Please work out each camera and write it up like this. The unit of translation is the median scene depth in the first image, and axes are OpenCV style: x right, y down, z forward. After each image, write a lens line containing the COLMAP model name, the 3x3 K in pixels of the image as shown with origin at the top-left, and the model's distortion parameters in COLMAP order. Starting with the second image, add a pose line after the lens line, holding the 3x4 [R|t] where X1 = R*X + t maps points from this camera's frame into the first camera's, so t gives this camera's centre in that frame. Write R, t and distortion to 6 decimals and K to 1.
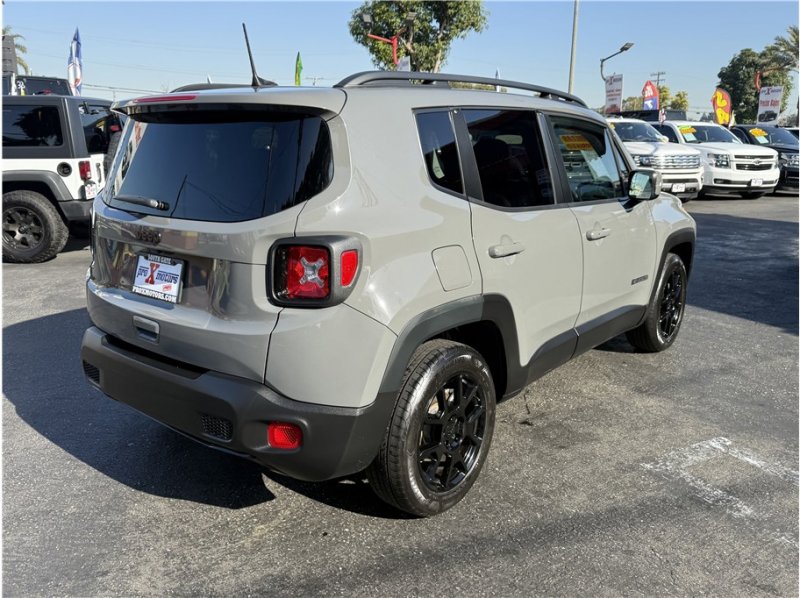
lens RADIAL K [[657.5, 0, 394.2], [0, 657.5, 304.4], [0, 0, 1]] dist [0.044218, -0.061671]
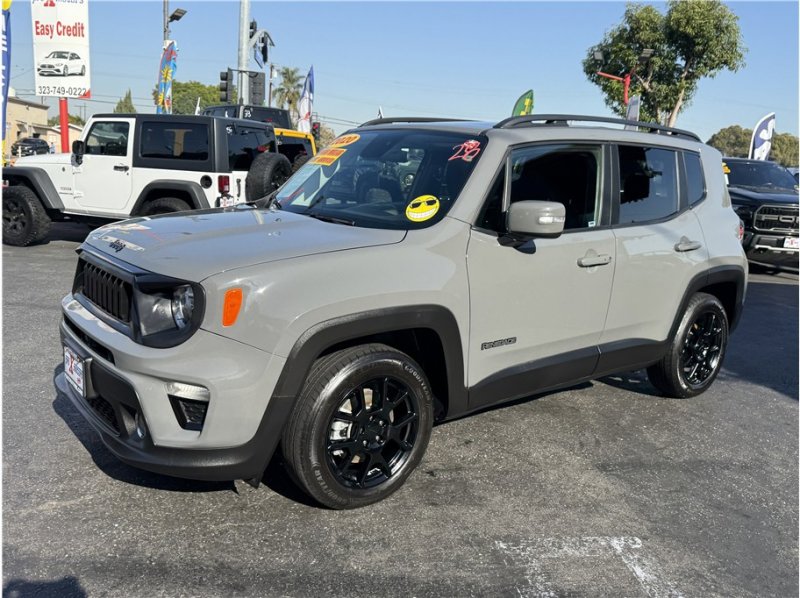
lens RADIAL K [[677.6, 0, 392.5], [0, 677.6, 305.3], [0, 0, 1]] dist [0.053934, -0.078675]
pose [[0.931768, 0.120660, -0.342419, 0.481229], [-0.142458, 0.989027, -0.039138, 0.001708], [0.333939, 0.085248, 0.938732, 0.126886]]
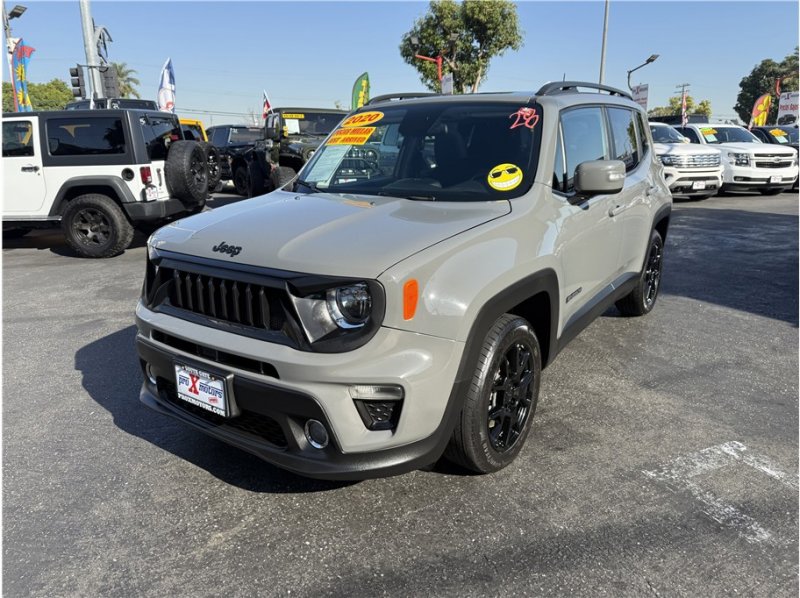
lens RADIAL K [[564.0, 0, 394.8], [0, 564.0, 305.6], [0, 0, 1]] dist [0.017127, -0.018415]
pose [[0.996057, 0.002601, -0.088682, 0.093156], [-0.000640, 0.999755, 0.022132, -0.006139], [0.088718, -0.021988, 0.995814, 0.181015]]
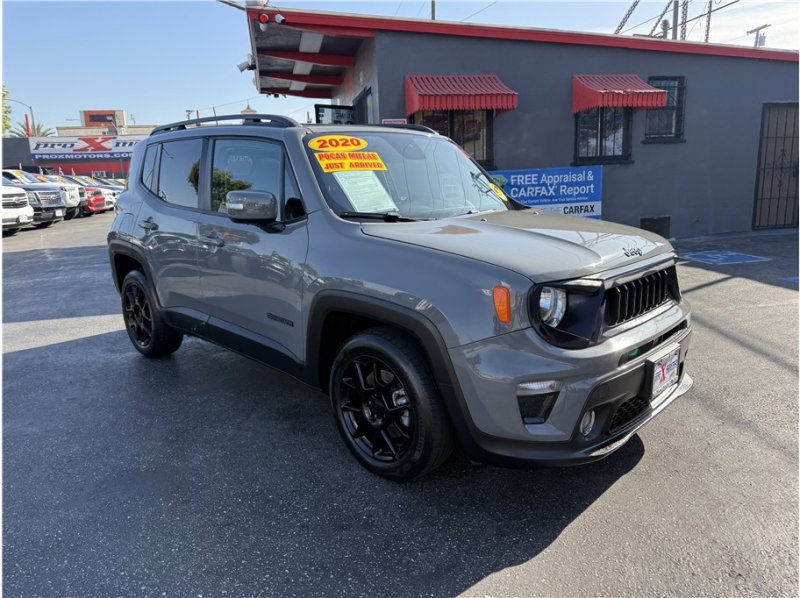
lens RADIAL K [[564.0, 0, 403.7], [0, 564.0, 293.7], [0, 0, 1]] dist [0.017127, -0.018415]
pose [[0.240186, -0.221101, 0.945212, -0.983118], [0.270596, 0.950369, 0.153546, -0.207337], [-0.932249, 0.218891, 0.288094, 0.914687]]
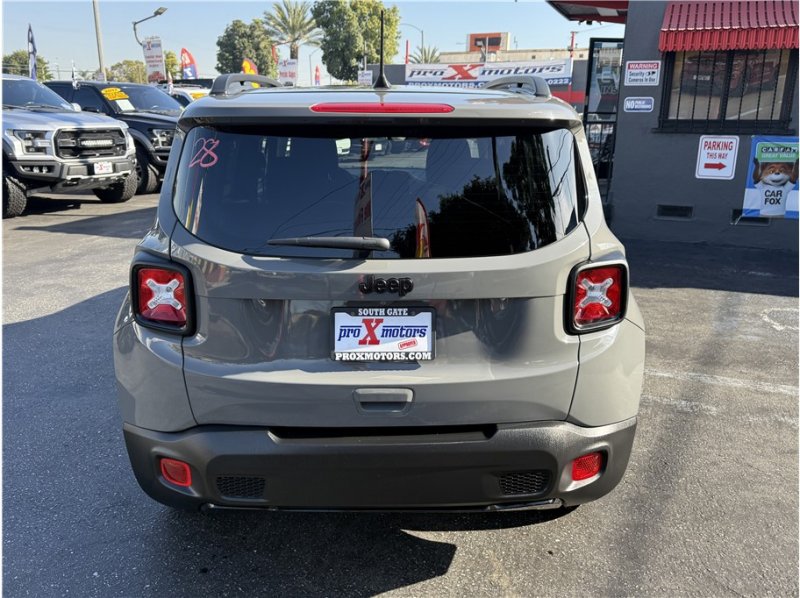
lens RADIAL K [[657.5, 0, 404.9], [0, 657.5, 304.8], [0, 0, 1]] dist [0.044218, -0.061671]
pose [[0.754220, -0.188148, 0.629089, -0.636672], [0.156672, 0.981962, 0.105850, -0.119724], [-0.637657, 0.018726, 0.770093, 0.287294]]
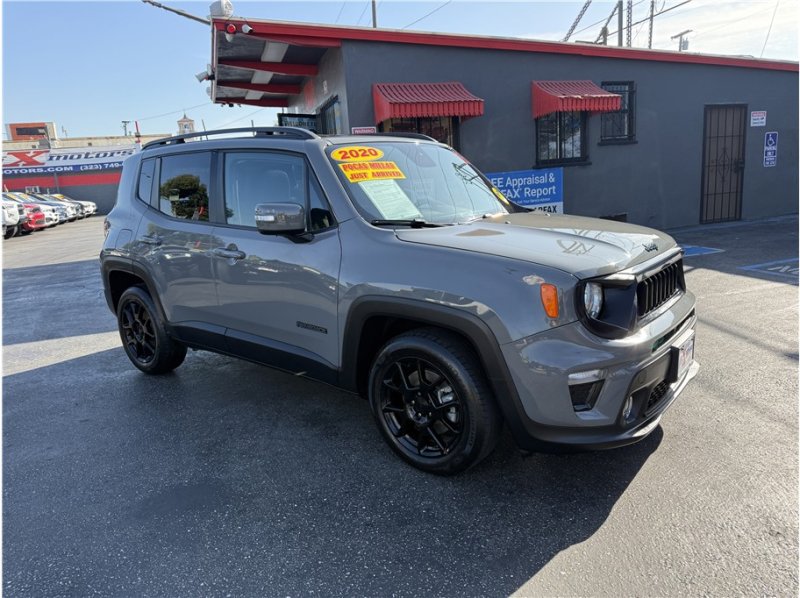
lens RADIAL K [[564.0, 0, 403.3], [0, 564.0, 293.9], [0, 0, 1]] dist [0.017127, -0.018415]
pose [[0.144743, -0.221131, 0.964443, -1.040521], [0.300500, 0.938494, 0.170083, -0.246009], [-0.942735, 0.265197, 0.202290, 1.026523]]
